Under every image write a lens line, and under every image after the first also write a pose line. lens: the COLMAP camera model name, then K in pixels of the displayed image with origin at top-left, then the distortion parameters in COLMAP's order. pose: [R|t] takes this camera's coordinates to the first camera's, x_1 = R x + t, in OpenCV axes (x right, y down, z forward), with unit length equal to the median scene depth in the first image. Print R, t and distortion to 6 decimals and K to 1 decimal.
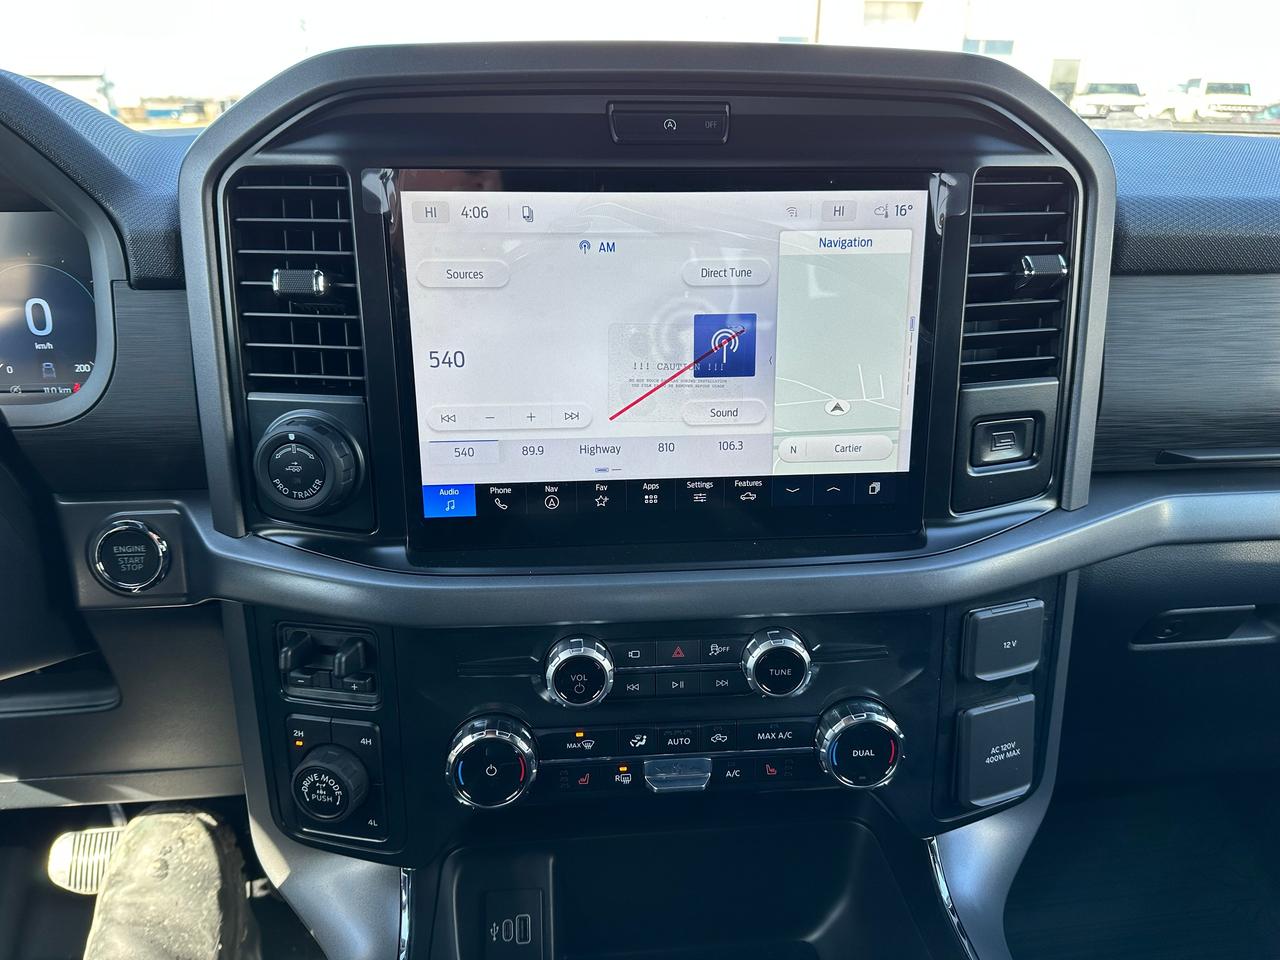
lens RADIAL K [[878.1, 0, 640.0], [0, 878.1, 480.0], [0, 0, 1]] dist [0.078176, -0.000978]
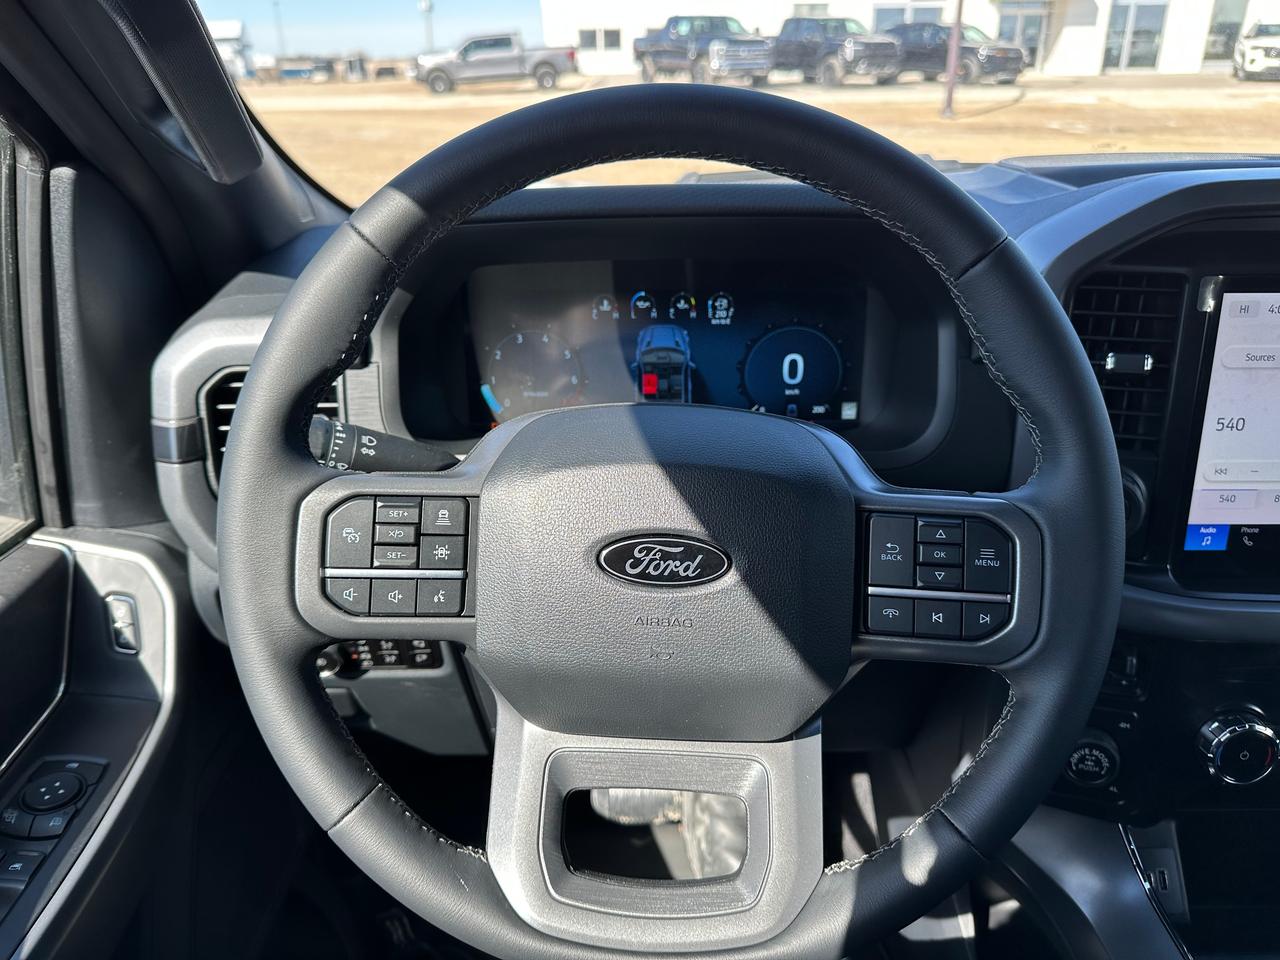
lens RADIAL K [[955.0, 0, 640.0], [0, 955.0, 480.0], [0, 0, 1]] dist [0.005305, 0.001931]
pose [[0.995181, 0.034482, -0.091797, -0.879334], [-0.031843, 0.999041, 0.030057, -0.070462], [0.092745, -0.026989, 0.995324, -0.391010]]
